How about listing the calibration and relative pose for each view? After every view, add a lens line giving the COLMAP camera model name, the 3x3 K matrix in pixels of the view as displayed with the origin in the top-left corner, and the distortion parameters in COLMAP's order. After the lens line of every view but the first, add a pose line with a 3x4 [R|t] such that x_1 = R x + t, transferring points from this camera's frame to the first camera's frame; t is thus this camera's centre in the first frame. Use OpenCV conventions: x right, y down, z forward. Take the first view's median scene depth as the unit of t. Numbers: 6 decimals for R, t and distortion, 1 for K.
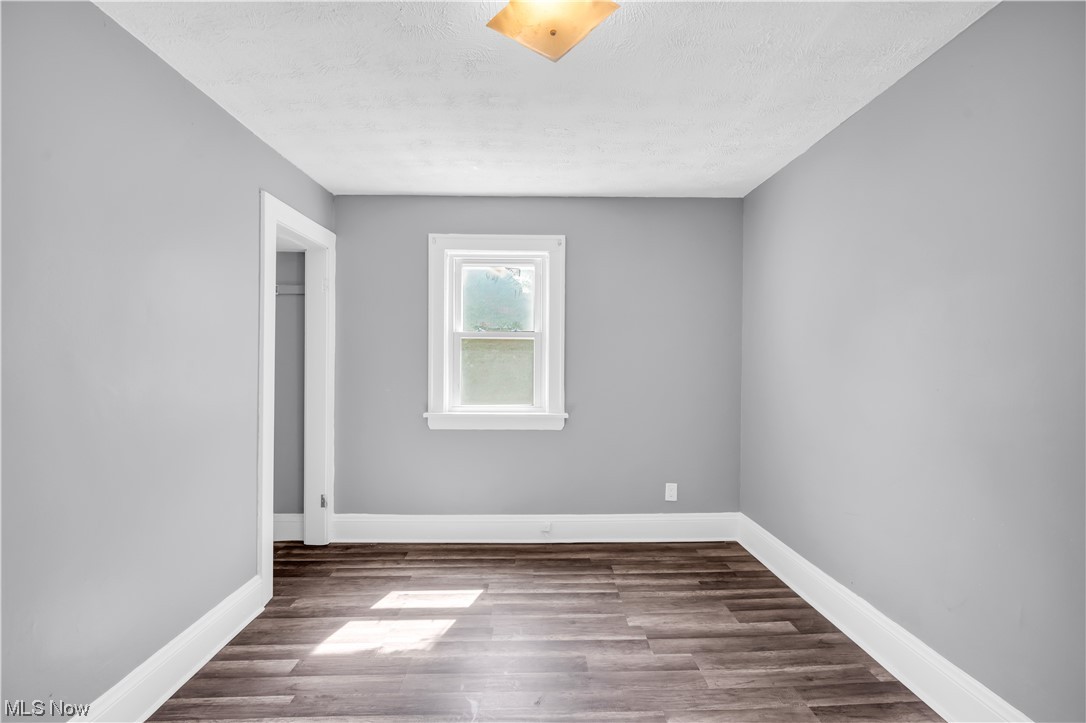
lens RADIAL K [[430.4, 0, 544.7], [0, 430.4, 371.7], [0, 0, 1]] dist [-0.003143, 0.000965]
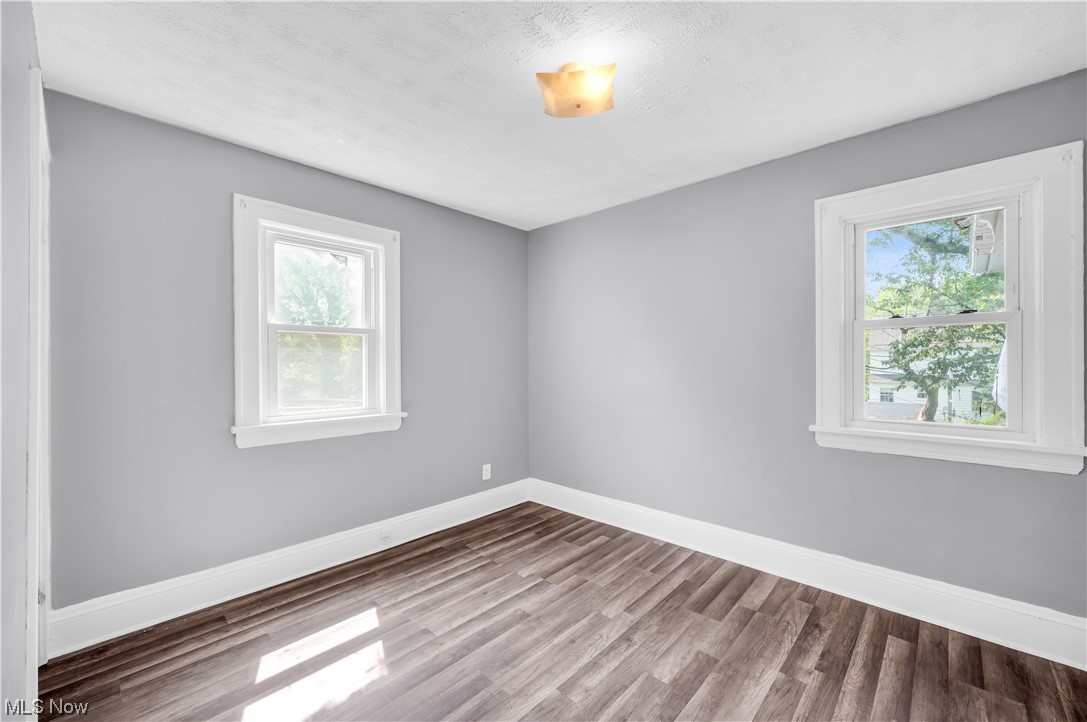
lens RADIAL K [[430.8, 0, 547.1], [0, 430.8, 369.4], [0, 0, 1]] dist [-0.003143, 0.000965]
pose [[0.699809, -0.018217, 0.714098, -0.510605], [0.023287, 0.999725, 0.002682, 0.004690], [-0.713950, 0.014752, 0.700041, 0.082400]]
